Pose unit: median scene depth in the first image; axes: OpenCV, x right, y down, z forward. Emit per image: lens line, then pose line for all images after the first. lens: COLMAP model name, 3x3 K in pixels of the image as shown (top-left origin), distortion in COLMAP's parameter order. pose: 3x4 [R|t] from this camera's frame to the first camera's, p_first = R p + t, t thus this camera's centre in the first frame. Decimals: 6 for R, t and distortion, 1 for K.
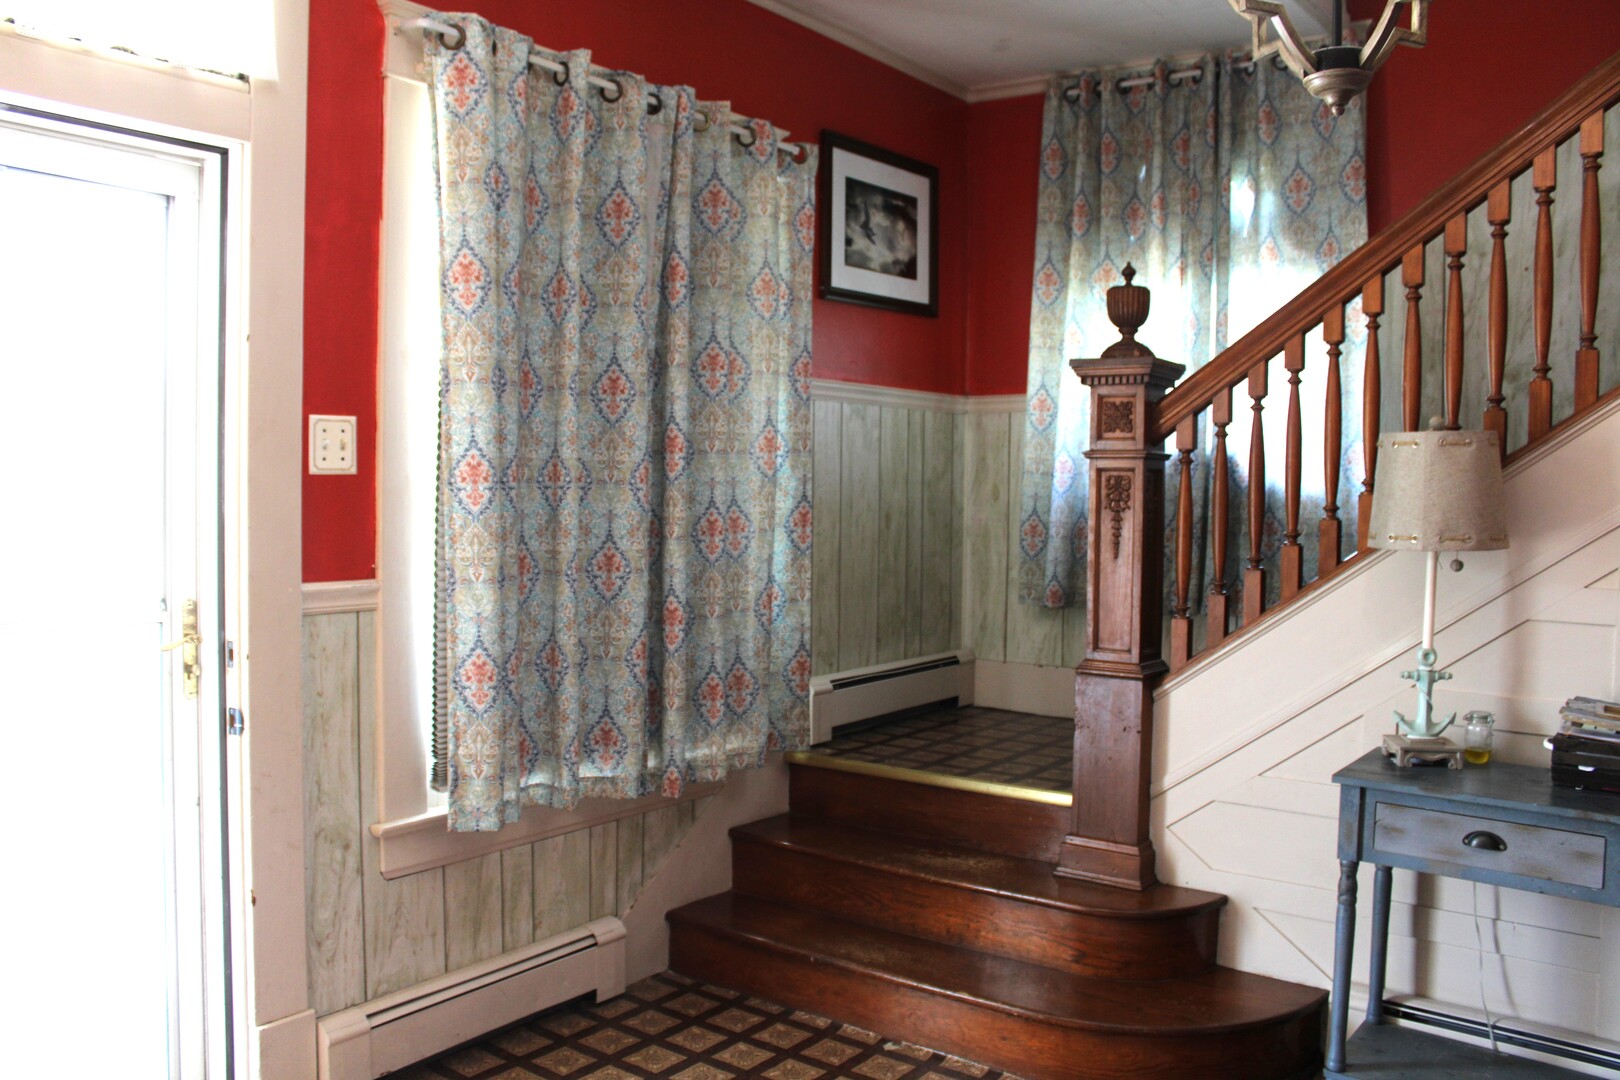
lens RADIAL K [[1343.2, 0, 808.4], [0, 1343.2, 518.2], [0, 0, 1]] dist [-0.170357, 0.150270]
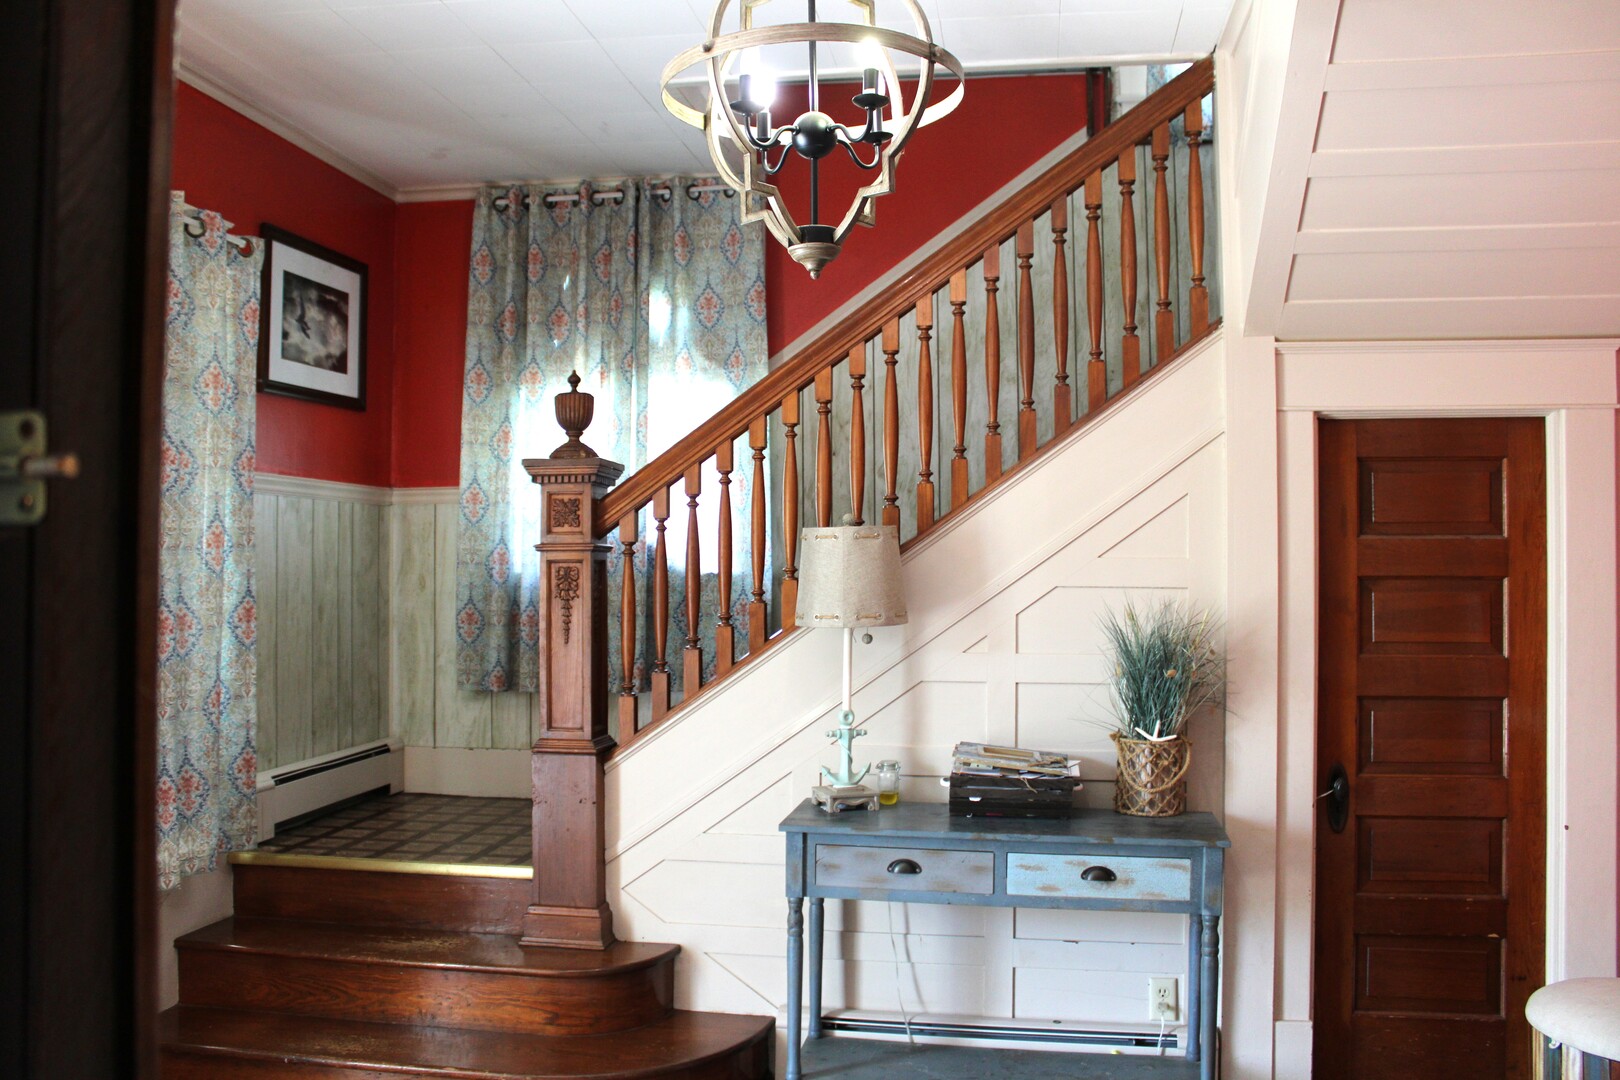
lens RADIAL K [[1343.2, 0, 808.4], [0, 1343.2, 518.2], [0, 0, 1]] dist [-0.170357, 0.150270]
pose [[0.887815, -0.000200, 0.460201, -0.085508], [0.028044, 0.998165, -0.053668, -0.007061], [-0.459346, 0.060553, 0.886191, -0.051737]]
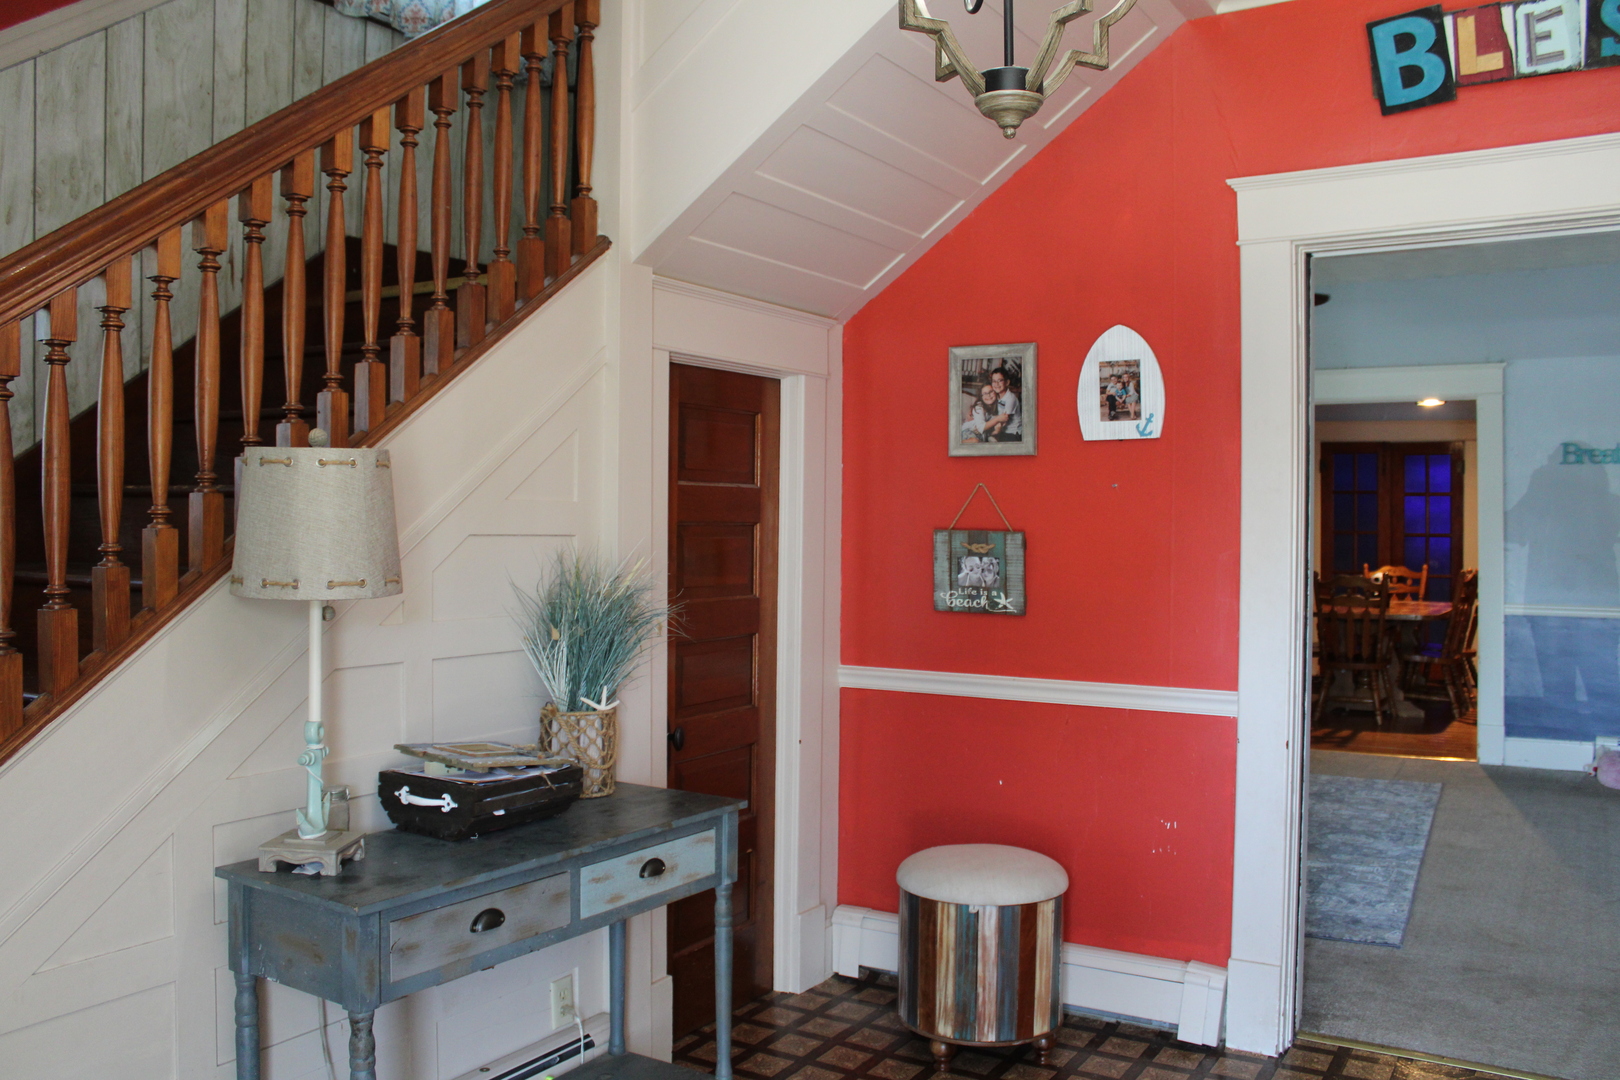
lens RADIAL K [[1343.2, 0, 808.4], [0, 1343.2, 518.2], [0, 0, 1]] dist [-0.170357, 0.150270]
pose [[-0.077487, -0.019134, 0.996810, -0.261271], [0.024515, 0.999477, 0.021091, -0.025409], [-0.996692, 0.026071, -0.076978, 0.581151]]
